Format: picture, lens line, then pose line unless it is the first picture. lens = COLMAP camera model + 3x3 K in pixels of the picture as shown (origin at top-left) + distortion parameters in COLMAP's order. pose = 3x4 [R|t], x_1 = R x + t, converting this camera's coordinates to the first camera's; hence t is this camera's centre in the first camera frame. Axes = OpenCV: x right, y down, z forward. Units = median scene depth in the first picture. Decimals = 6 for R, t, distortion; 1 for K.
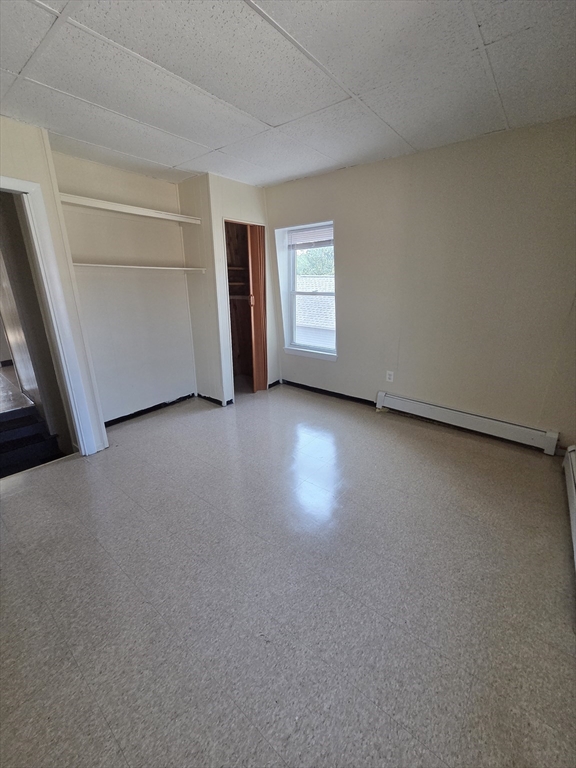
lens RADIAL K [[312.1, 0, 288.1], [0, 312.1, 379.8], [0, 0, 1]] dist [0.001464, 0.000571]
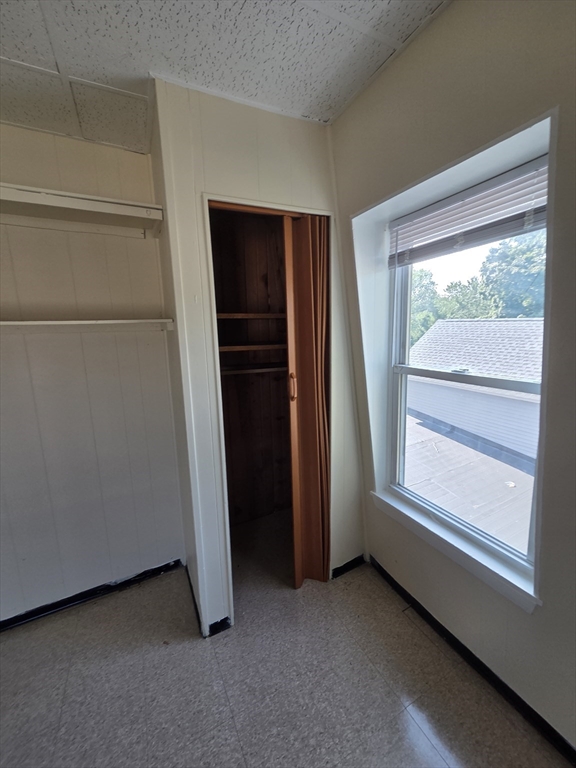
lens RADIAL K [[312.1, 0, 287.8], [0, 312.1, 380.0], [0, 0, 1]] dist [0.001464, 0.000571]
pose [[0.913971, 0.044663, -0.403315, 0.049685], [-0.097696, 0.988907, -0.111883, -0.215730], [0.393844, 0.141661, 0.908196, 0.608104]]
